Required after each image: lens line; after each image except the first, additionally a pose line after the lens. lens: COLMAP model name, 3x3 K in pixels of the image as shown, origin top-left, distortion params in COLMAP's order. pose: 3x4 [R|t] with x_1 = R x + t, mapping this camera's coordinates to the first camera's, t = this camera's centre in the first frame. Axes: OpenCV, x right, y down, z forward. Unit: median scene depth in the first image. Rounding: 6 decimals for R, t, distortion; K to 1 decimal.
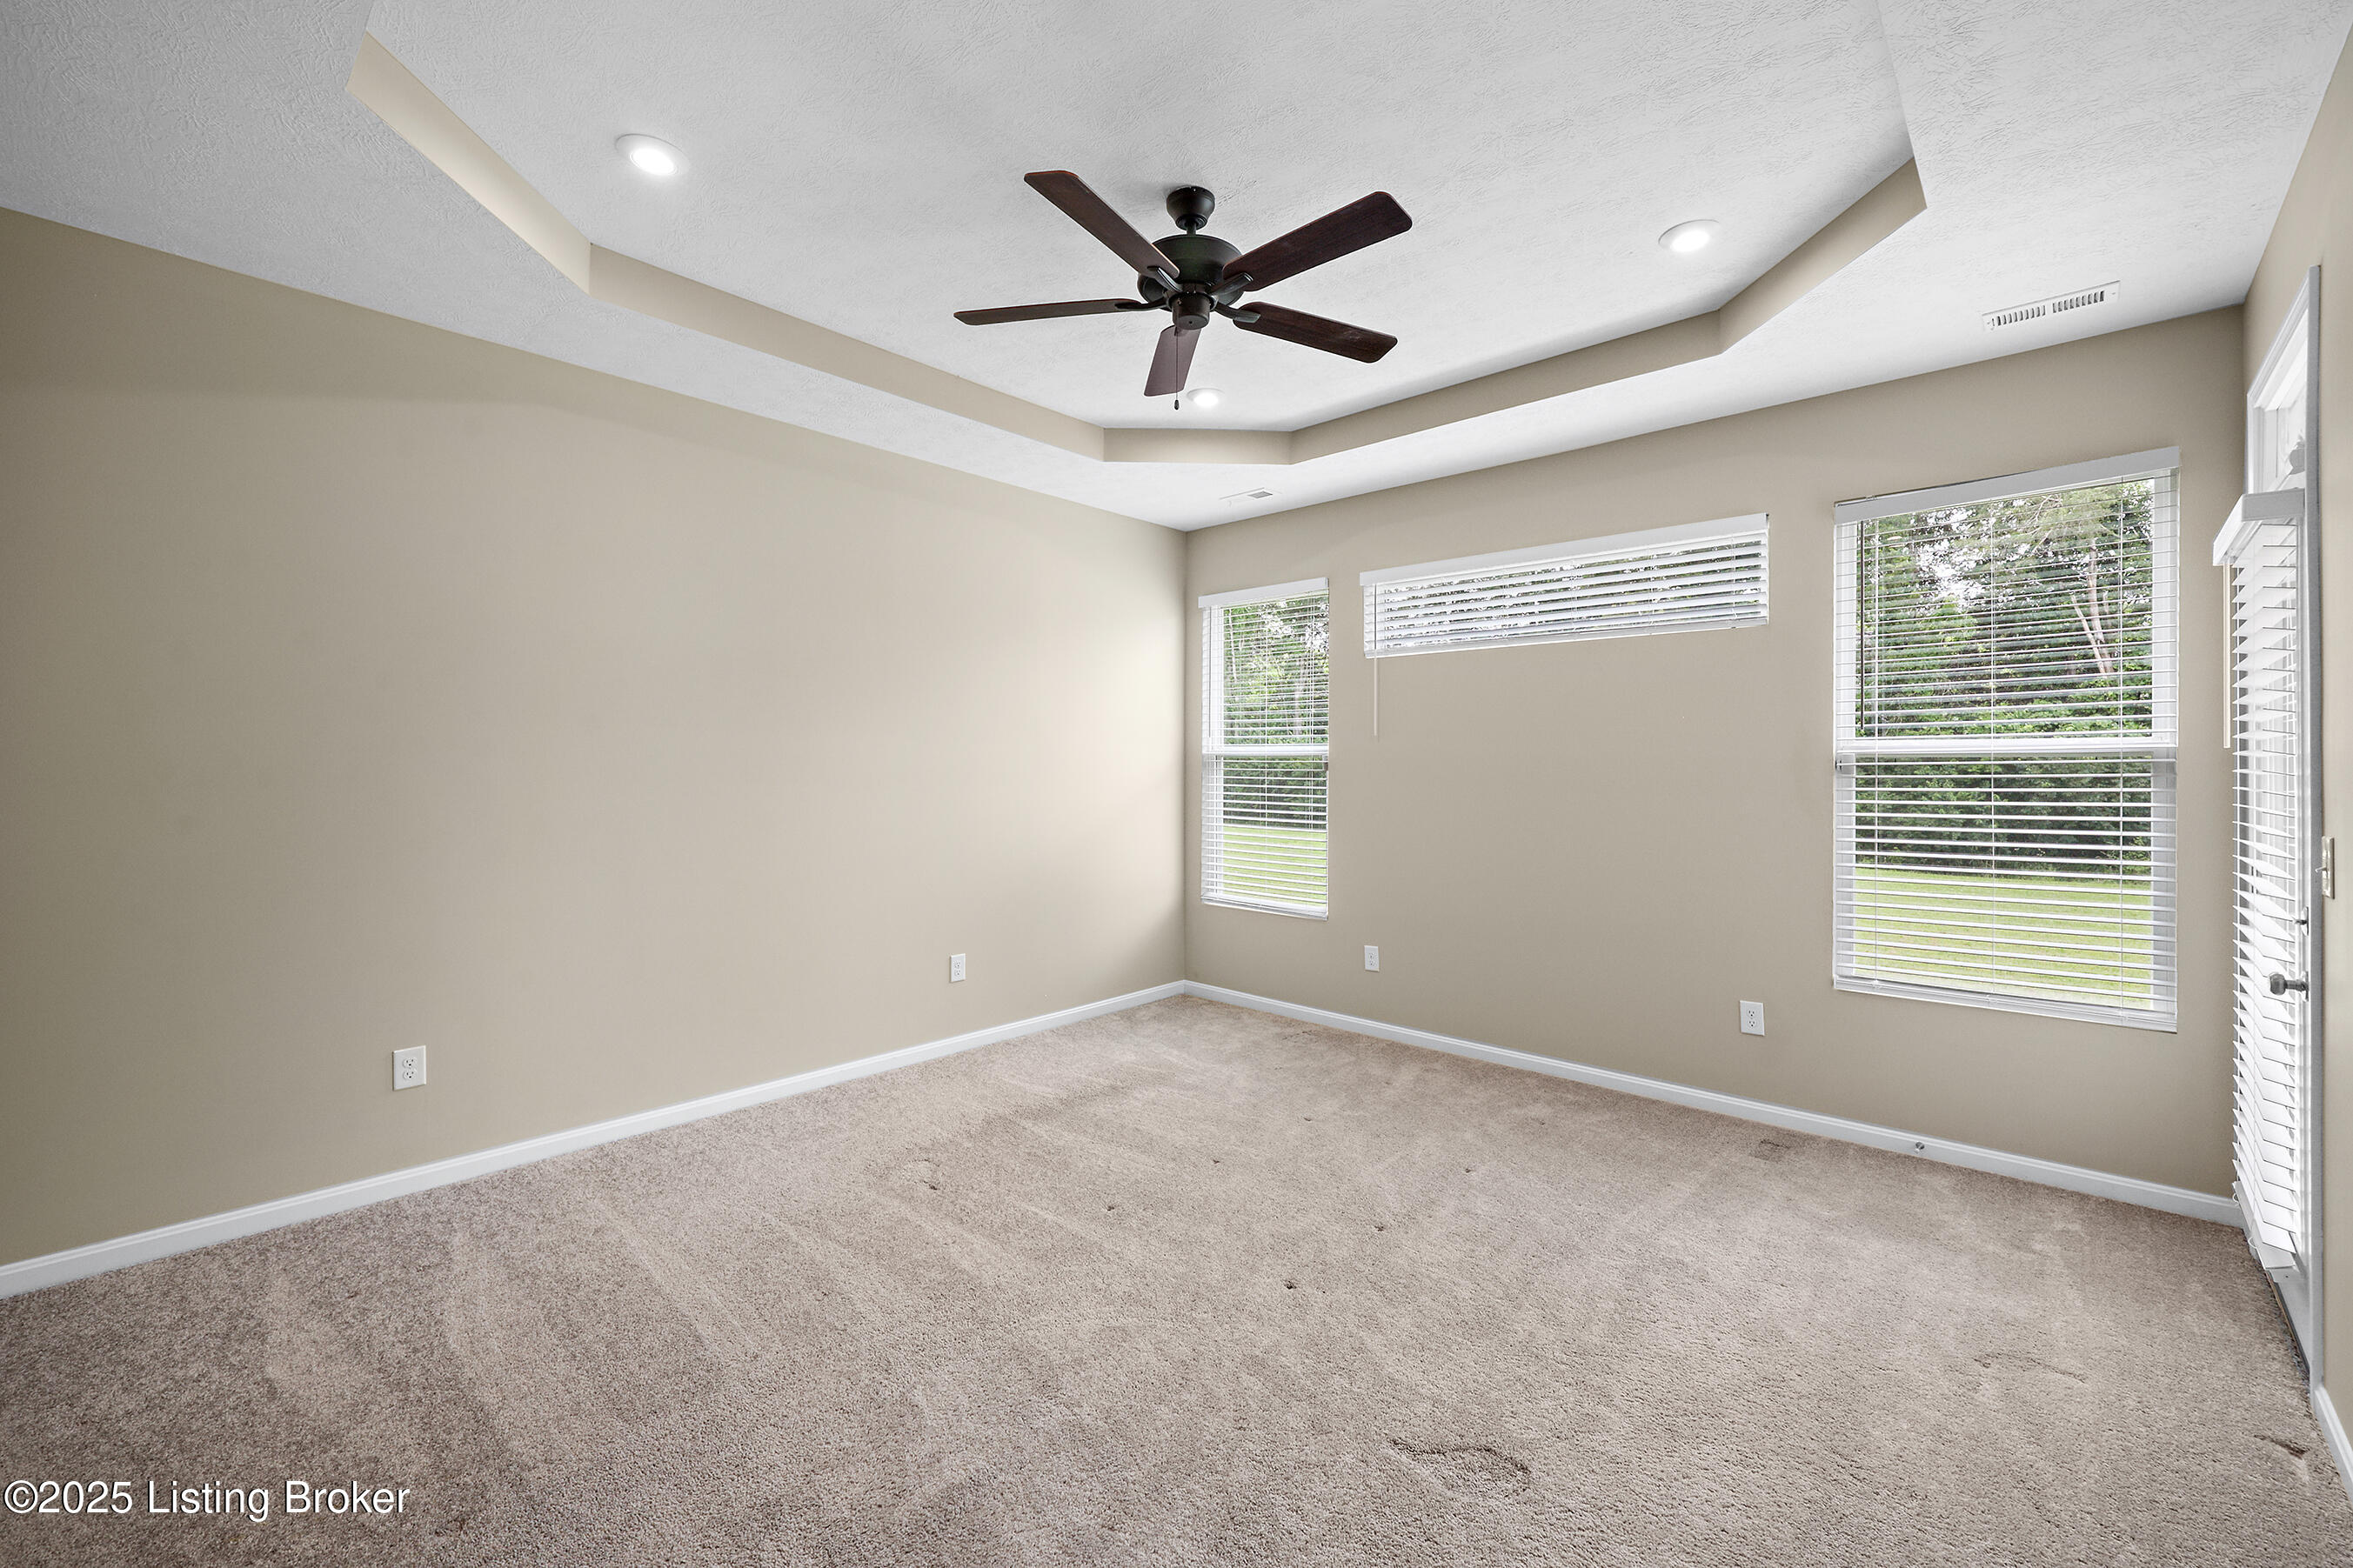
lens RADIAL K [[981.6, 0, 1237.5], [0, 981.6, 772.5], [0, 0, 1]] dist [-0.000613, -0.000003]
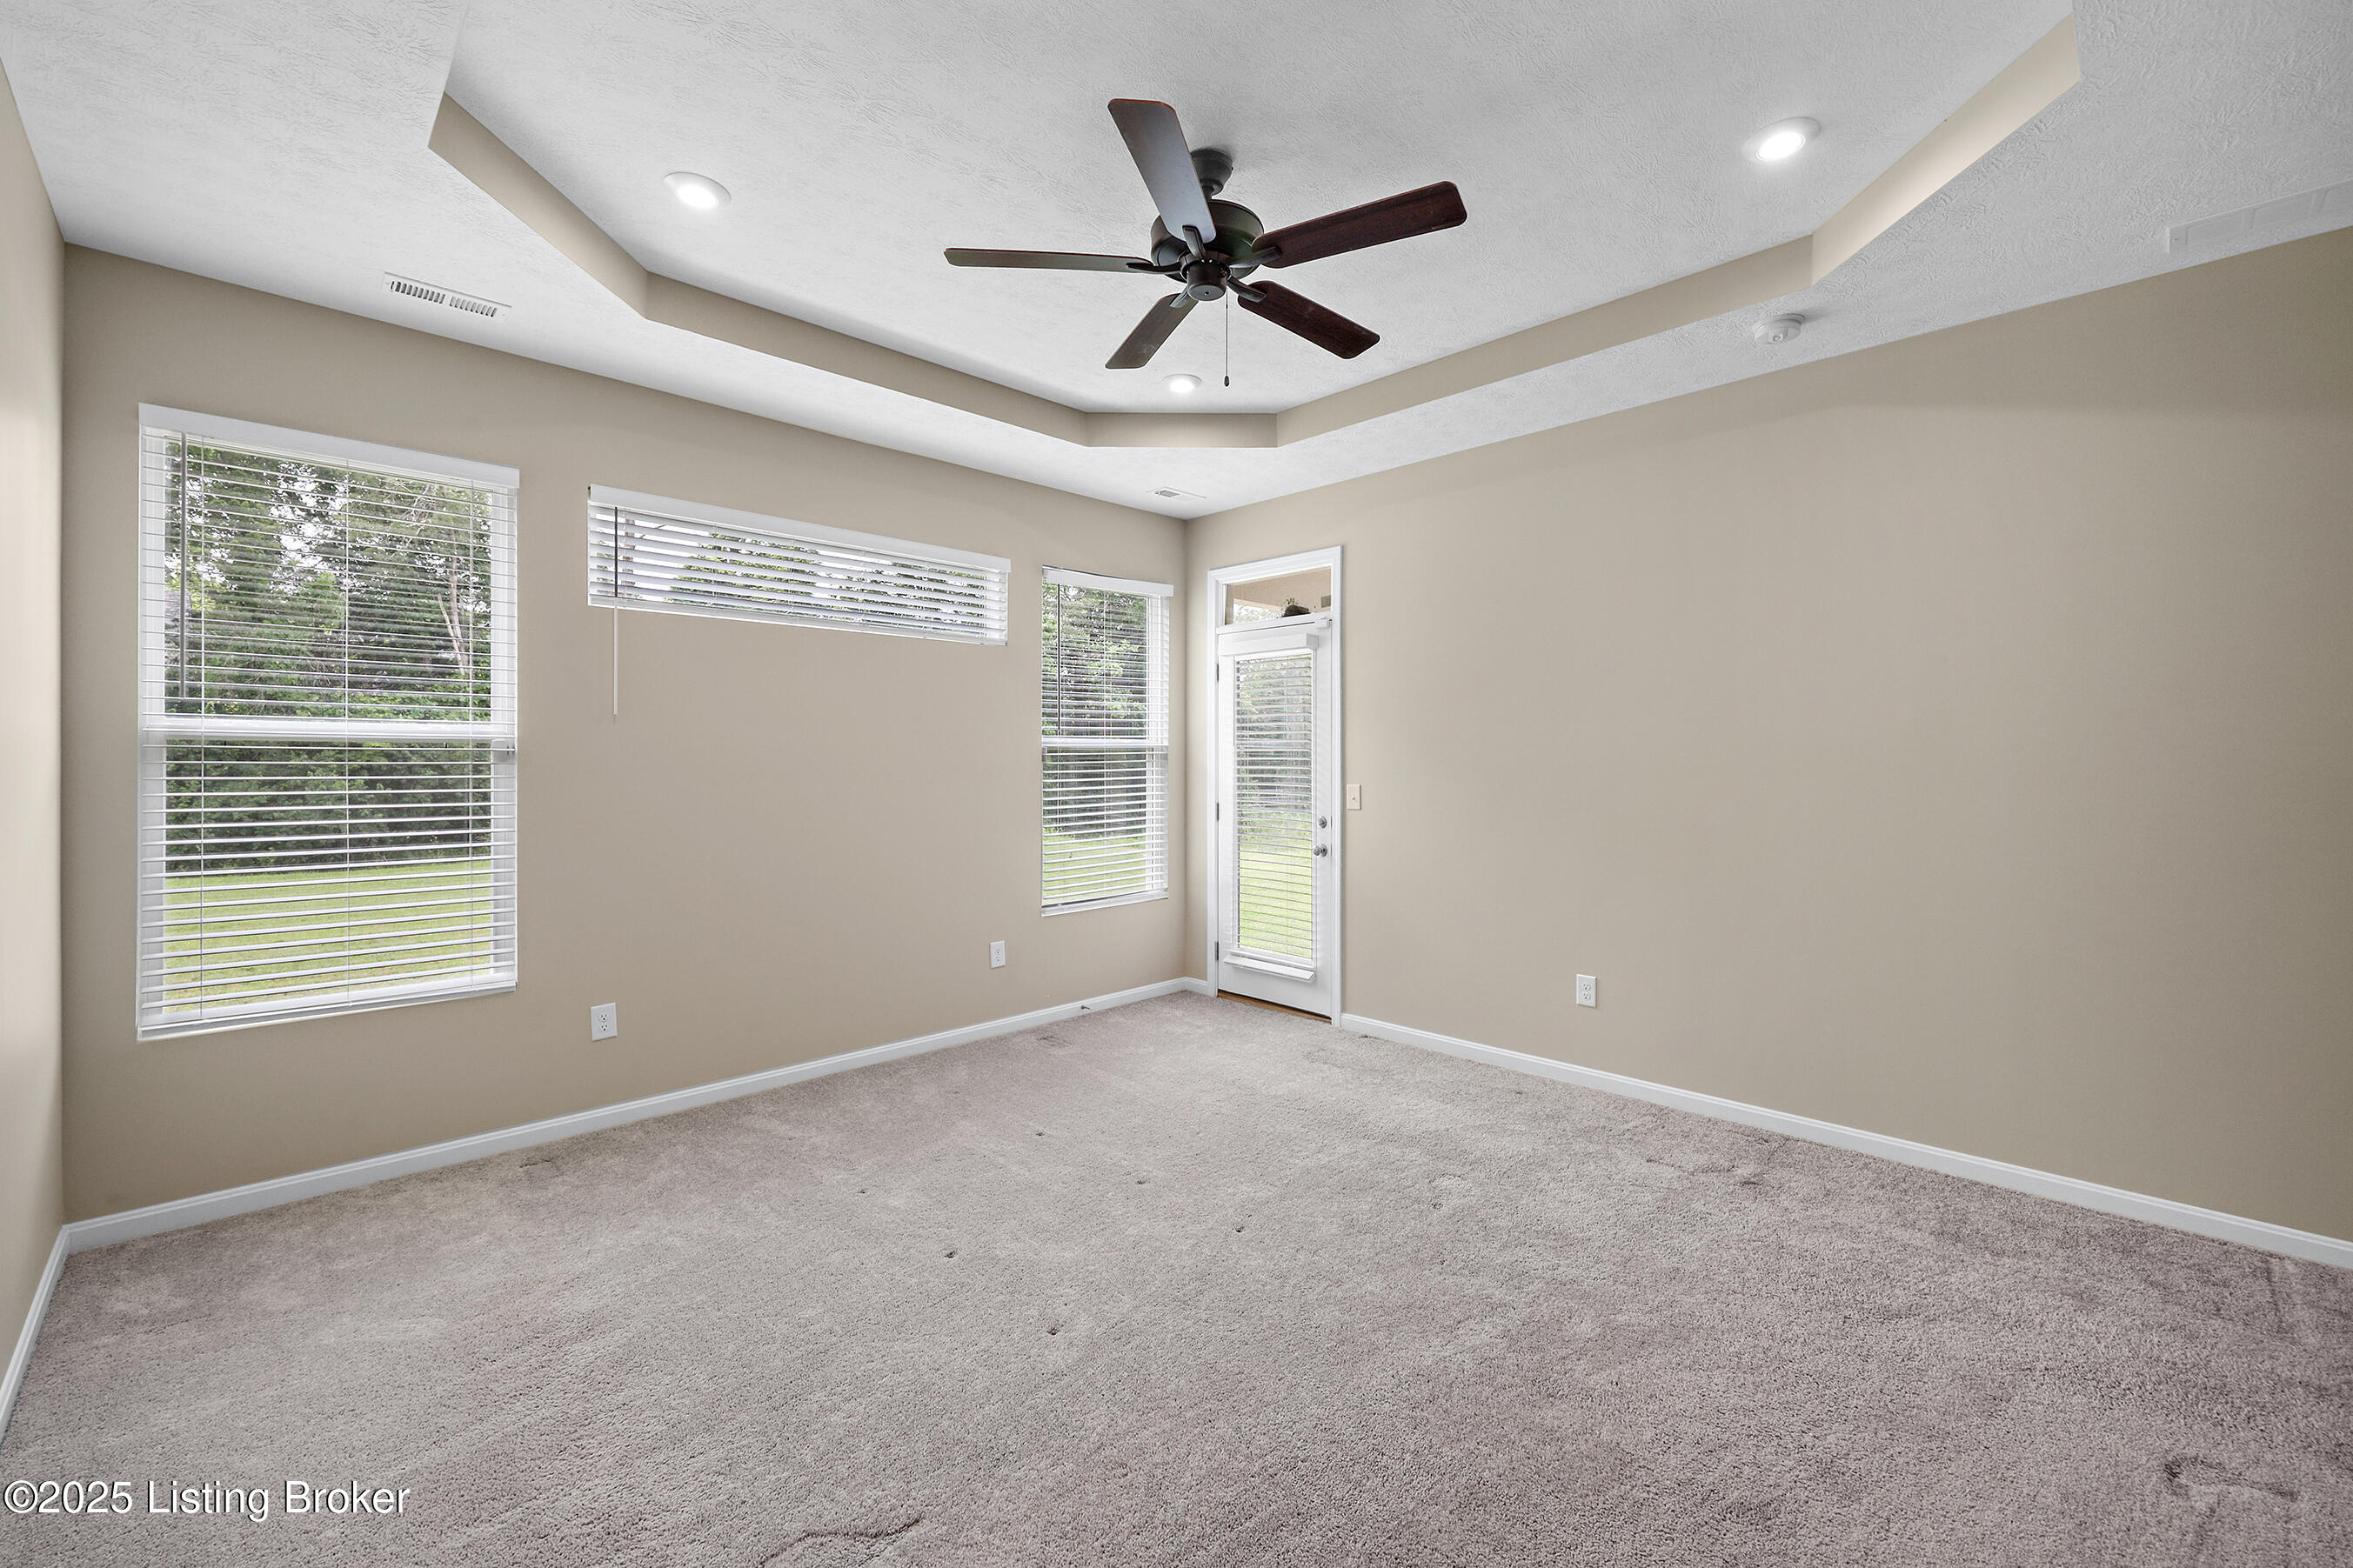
lens RADIAL K [[981.6, 0, 1237.5], [0, 981.6, 772.5], [0, 0, 1]] dist [-0.000613, -0.000003]
pose [[0.082124, -0.007897, 0.996591, -0.104460], [-0.007412, 0.999936, 0.008534, -0.001426], [-0.996595, -0.008087, 0.082060, 0.095551]]
